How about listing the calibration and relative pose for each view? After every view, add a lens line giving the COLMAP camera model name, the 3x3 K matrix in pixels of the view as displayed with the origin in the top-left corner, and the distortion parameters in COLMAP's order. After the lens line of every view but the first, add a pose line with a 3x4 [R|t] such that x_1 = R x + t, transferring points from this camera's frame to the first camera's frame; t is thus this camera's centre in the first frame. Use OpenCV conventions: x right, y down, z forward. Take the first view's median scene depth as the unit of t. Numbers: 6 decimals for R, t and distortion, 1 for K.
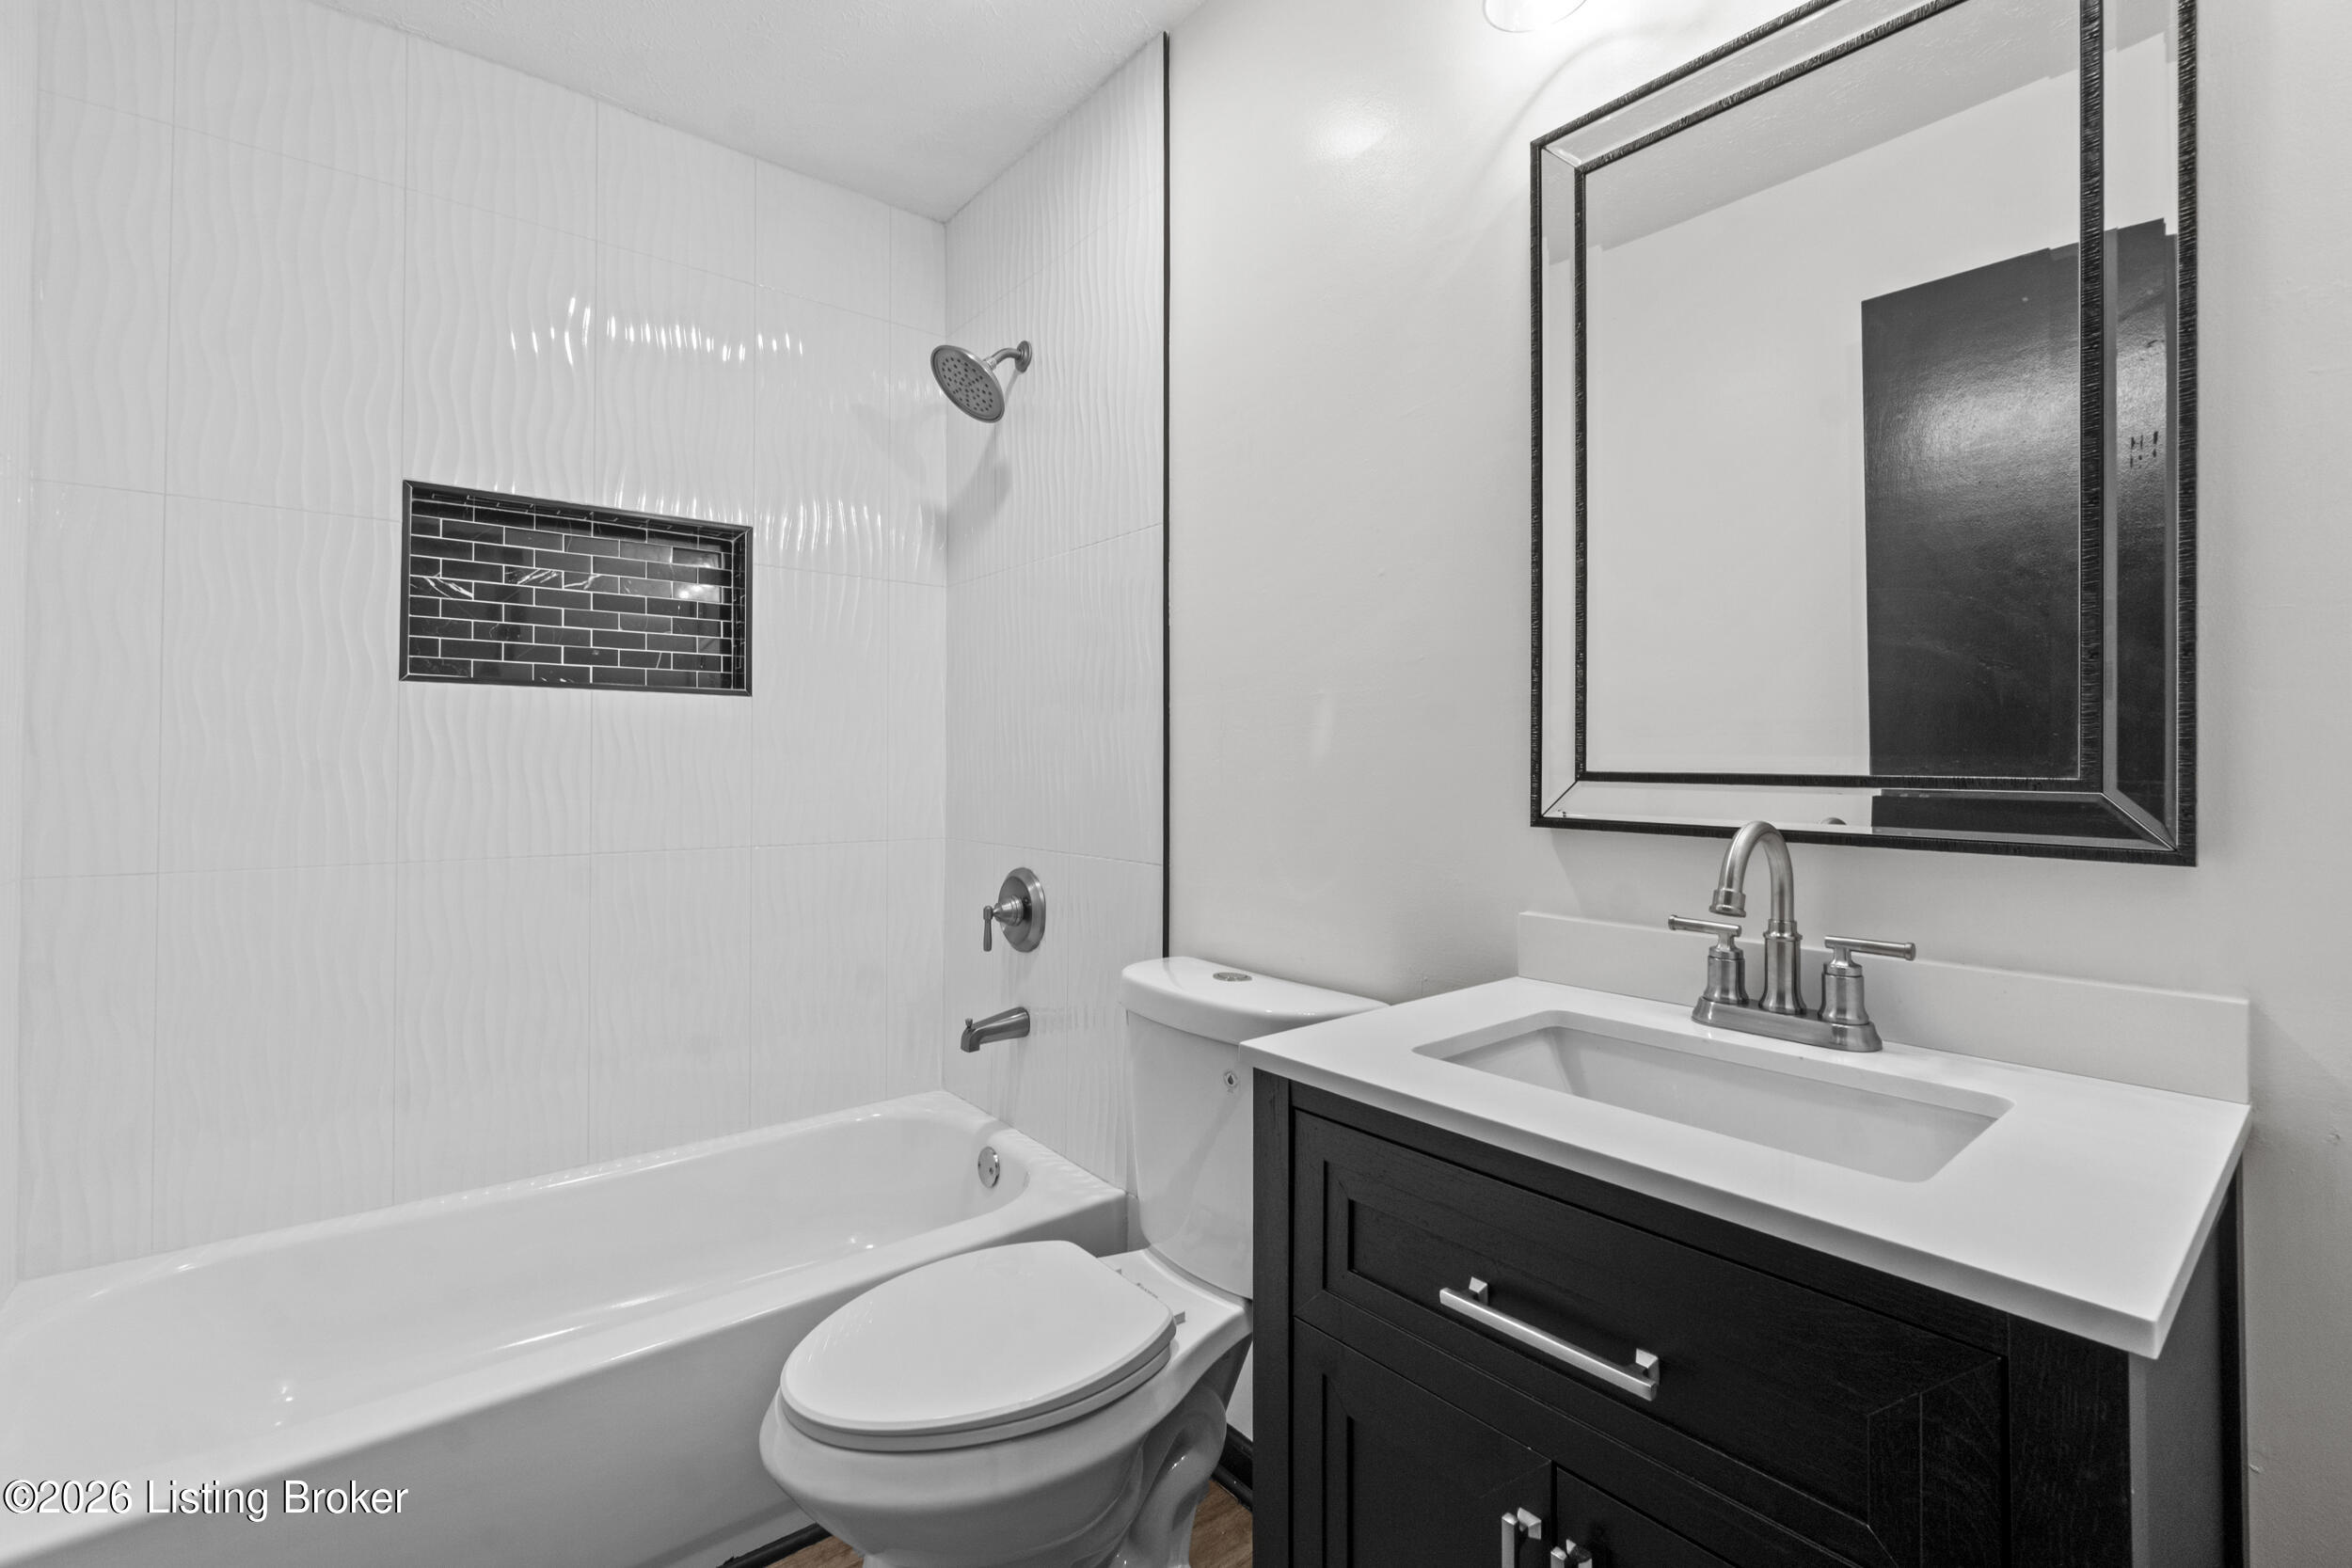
lens RADIAL K [[1026.5, 0, 1176.0], [0, 1026.5, 784.0], [0, 0, 1]] dist [-0.000576, -0.000352]
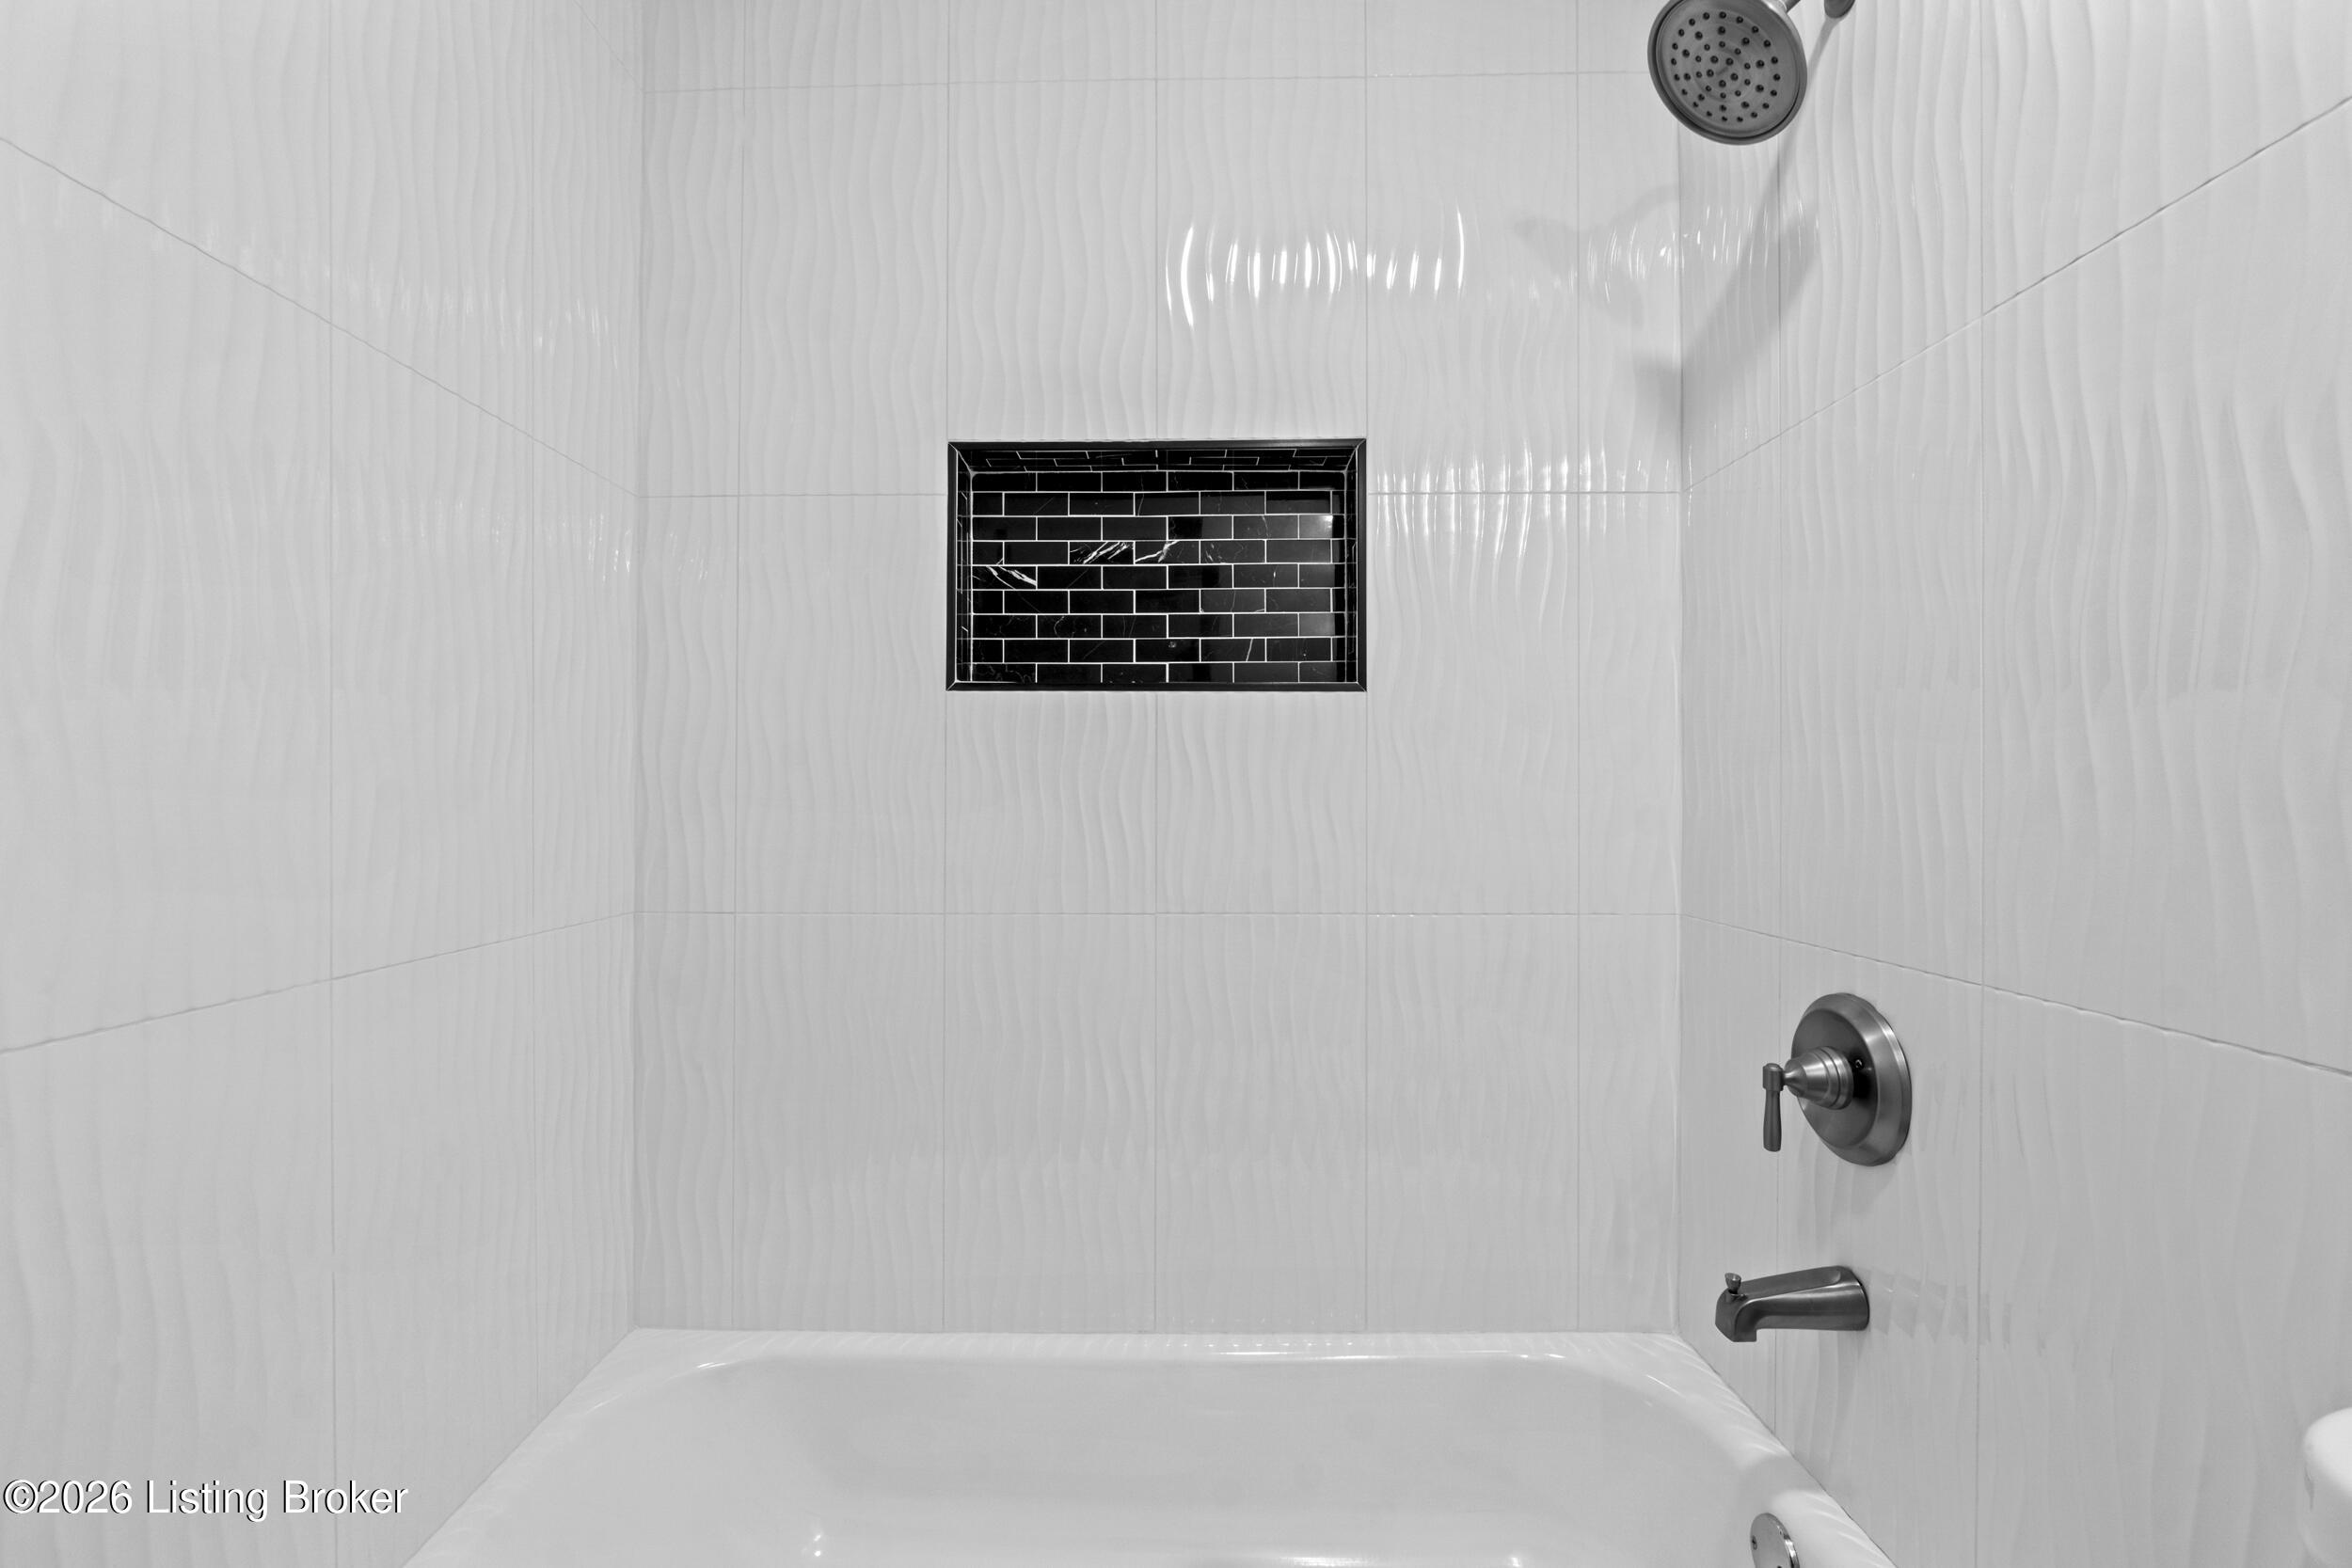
lens RADIAL K [[983.7, 0, 1176.0], [0, 983.7, 784.0], [0, 0, 1]] dist [0.000447, 0.000178]
pose [[0.769381, -0.010523, -0.638704, -0.098714], [-0.009324, 0.999573, -0.027701, -0.005161], [0.638722, 0.027268, 0.768954, 0.433651]]
